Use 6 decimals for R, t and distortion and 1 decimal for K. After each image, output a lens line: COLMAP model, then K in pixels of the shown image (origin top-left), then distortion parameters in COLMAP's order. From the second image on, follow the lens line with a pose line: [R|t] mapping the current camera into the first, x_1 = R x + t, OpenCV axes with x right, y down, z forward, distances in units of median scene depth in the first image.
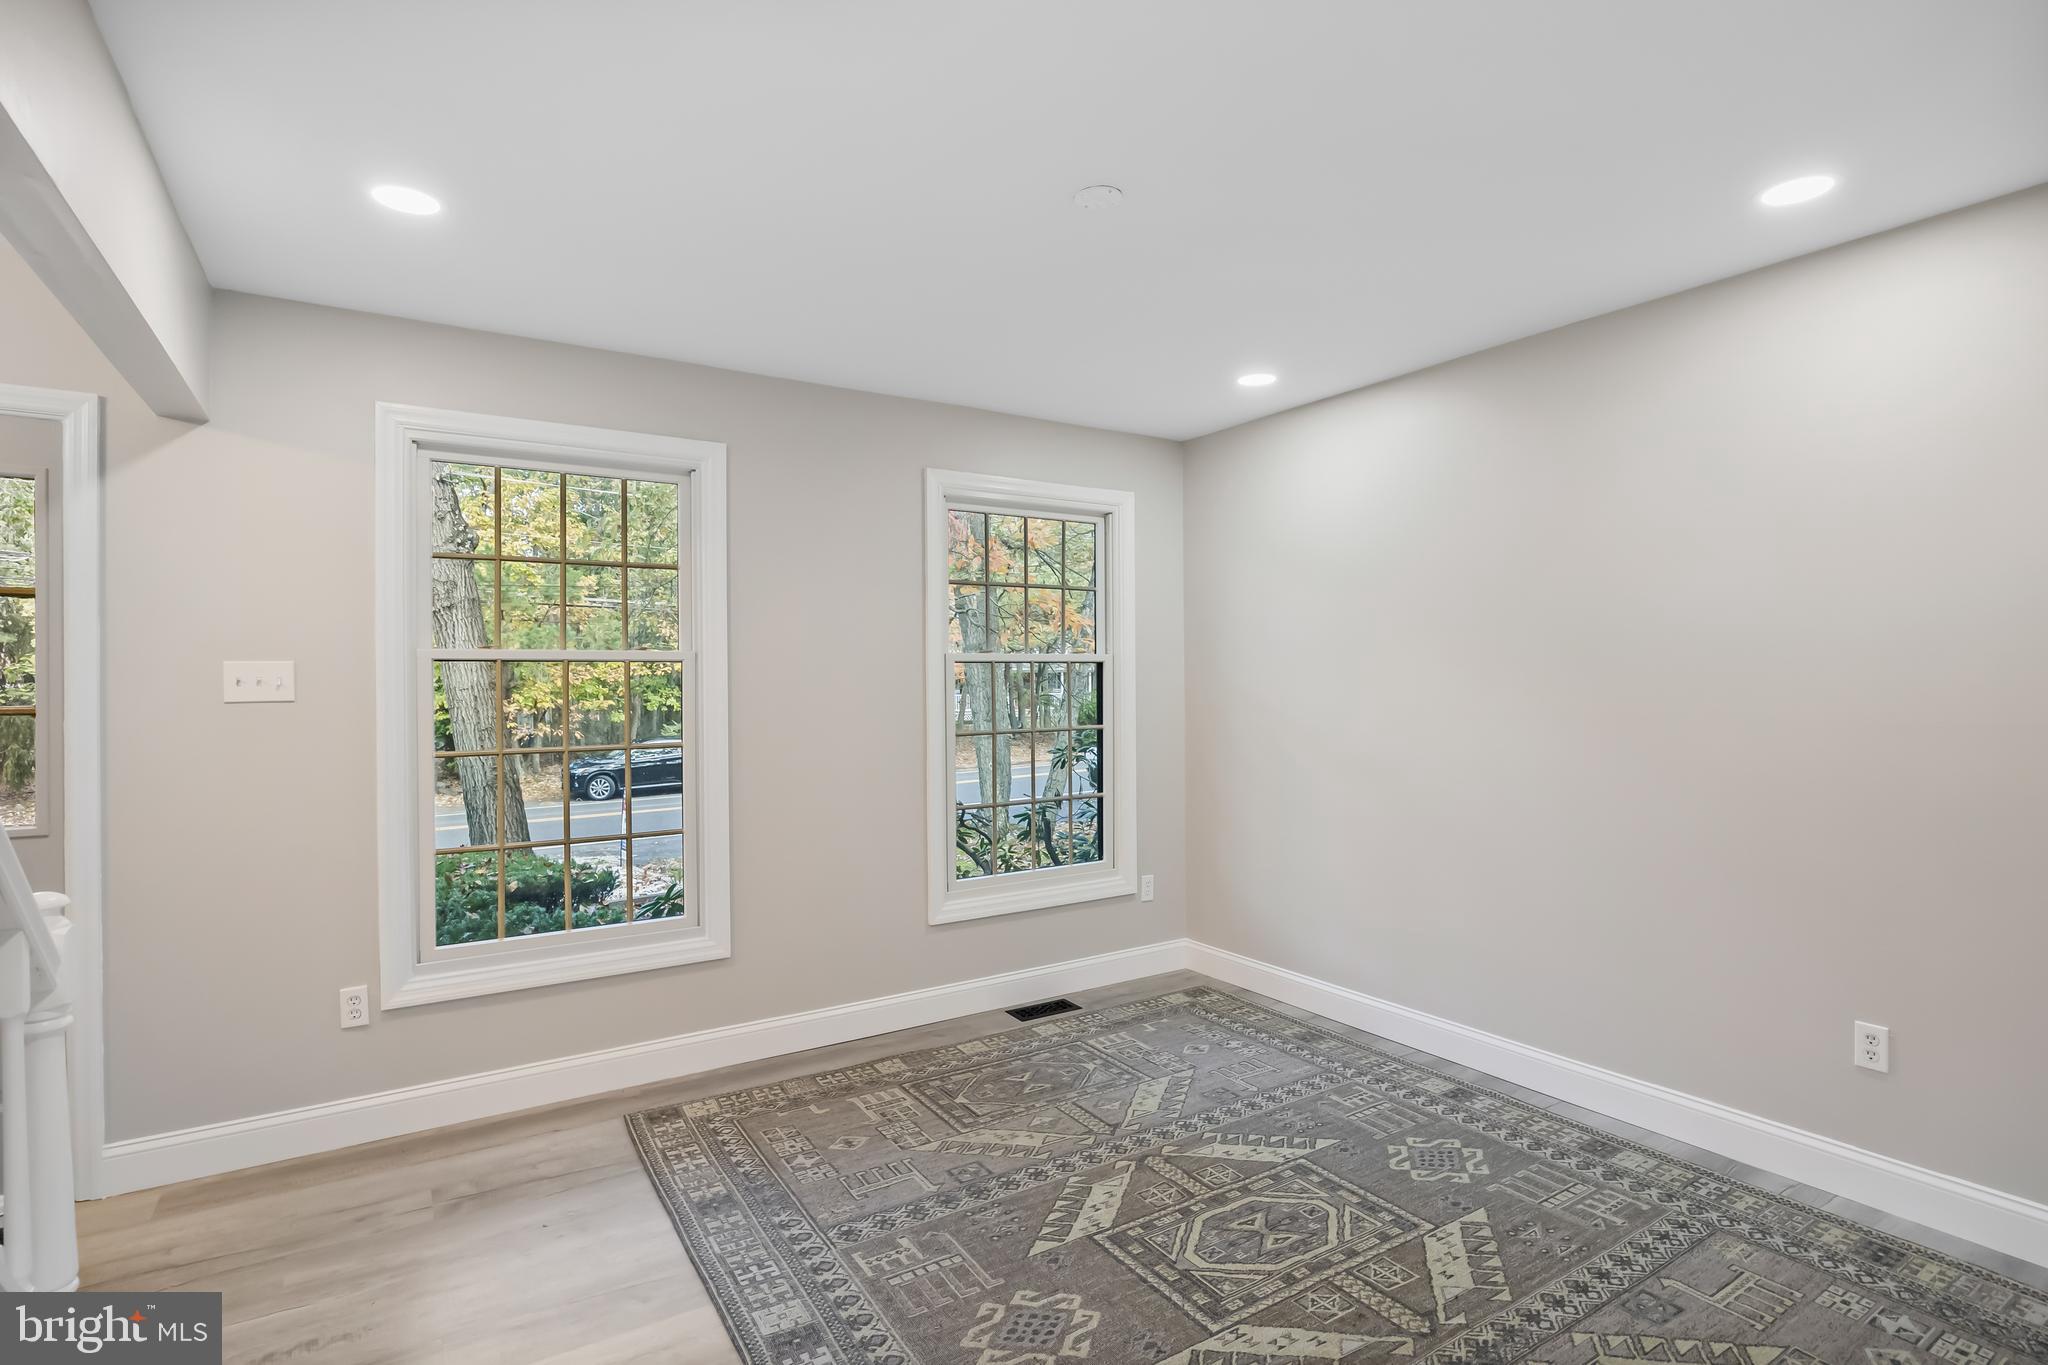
lens RADIAL K [[975.8, 0, 1019.7], [0, 975.8, 685.0], [0, 0, 1]] dist [0.006577, -0.001250]
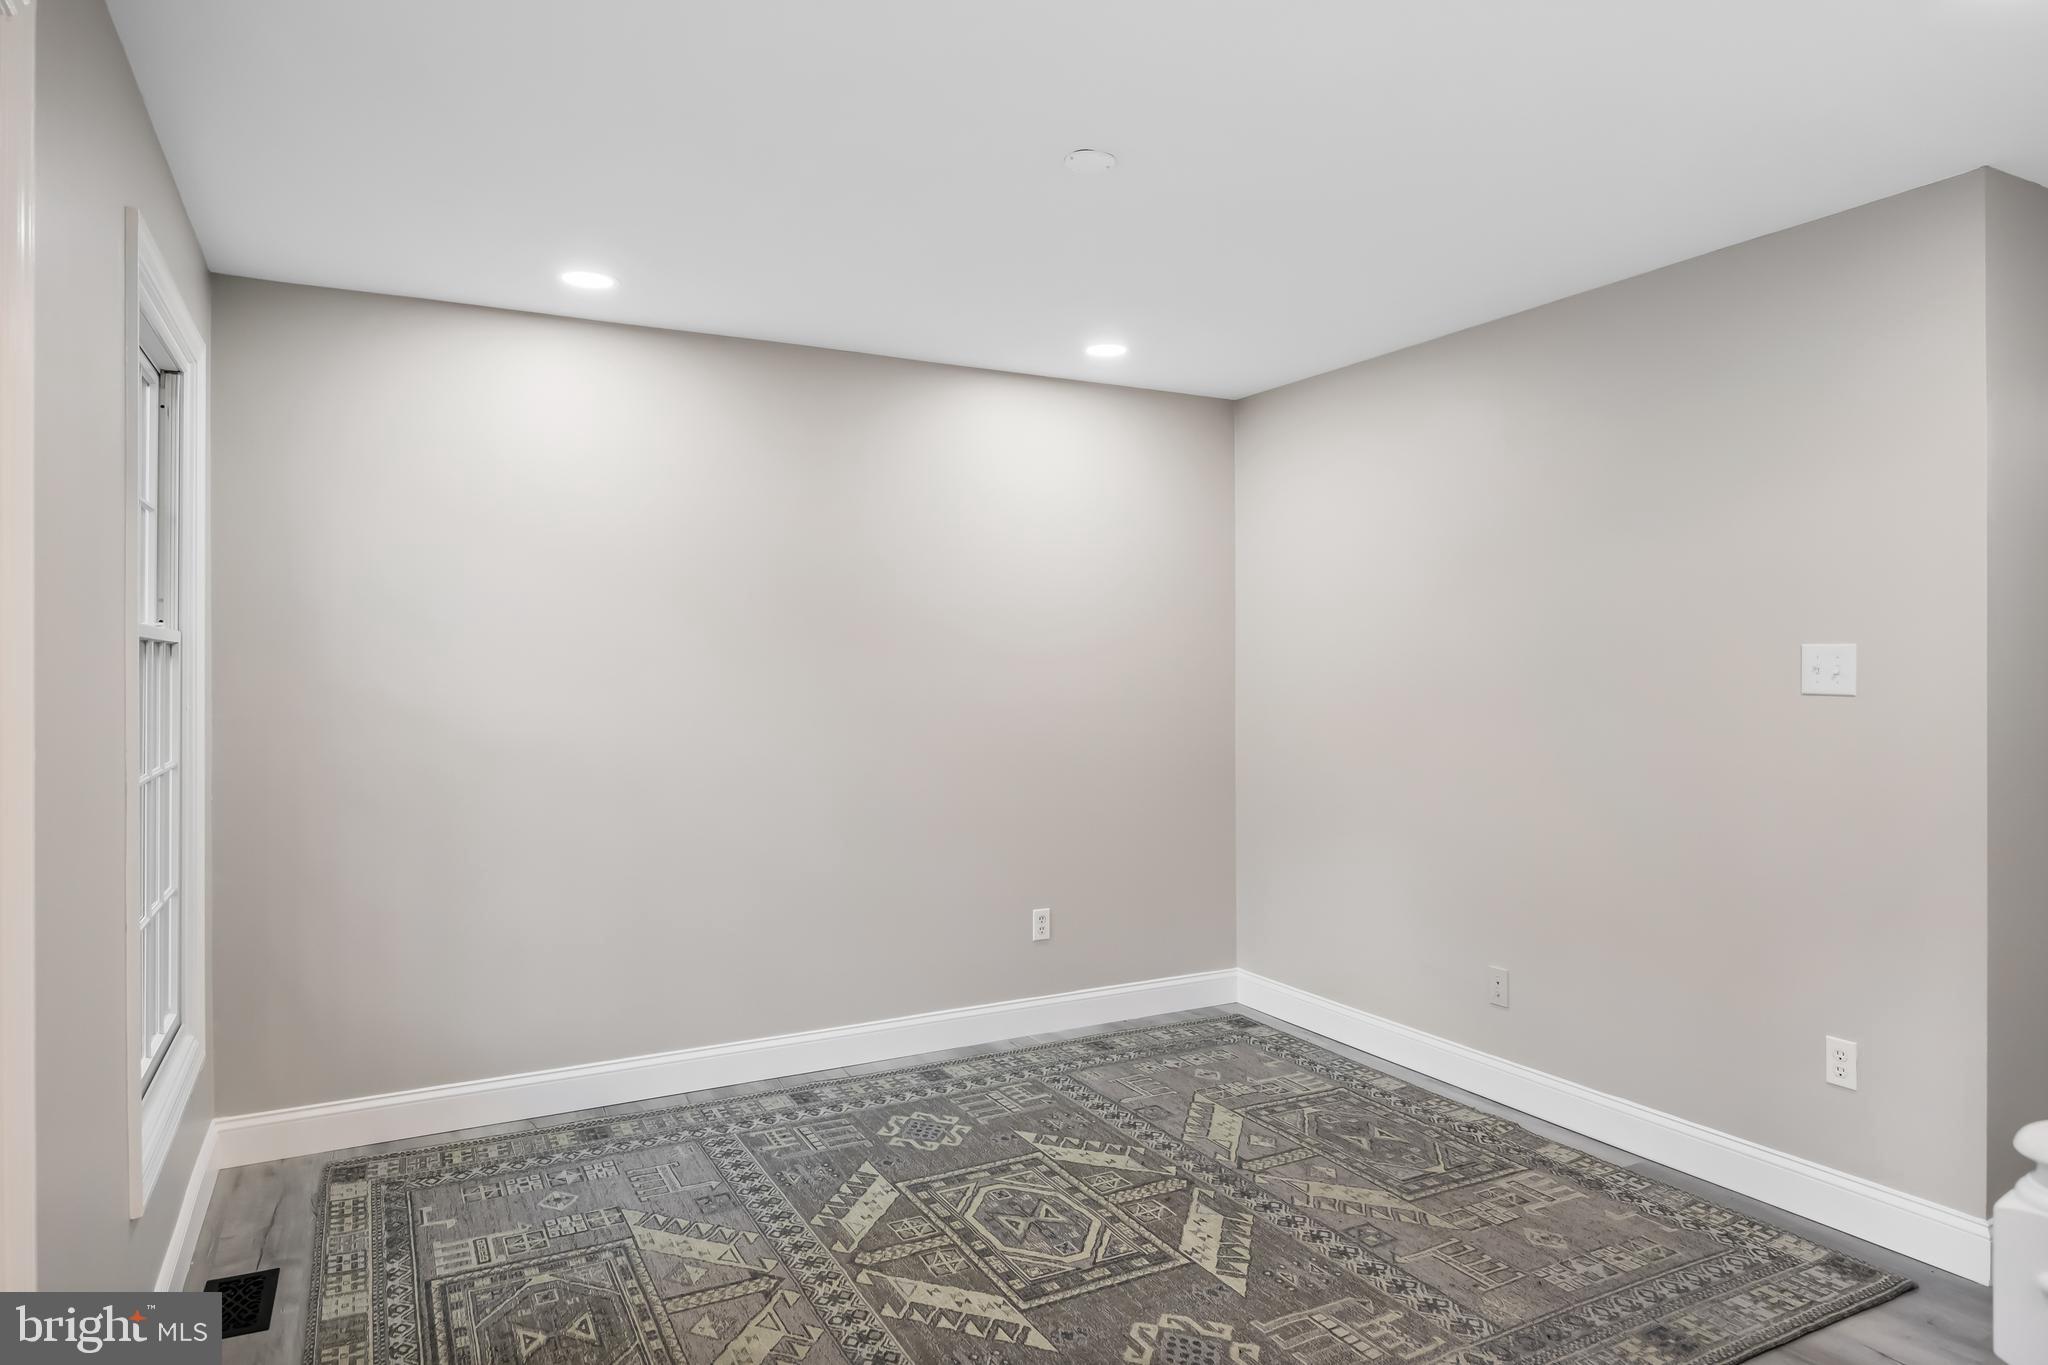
lens RADIAL K [[1225.3, 0, 1016.0], [0, 1225.3, 661.9], [0, 0, 1]] dist [0.015441, 0.001072]
pose [[0.094338, 0.017612, 0.995384, -0.904360], [0.002711, 0.999835, -0.017948, 0.003155], [-0.995536, 0.004392, 0.094275, 0.785262]]
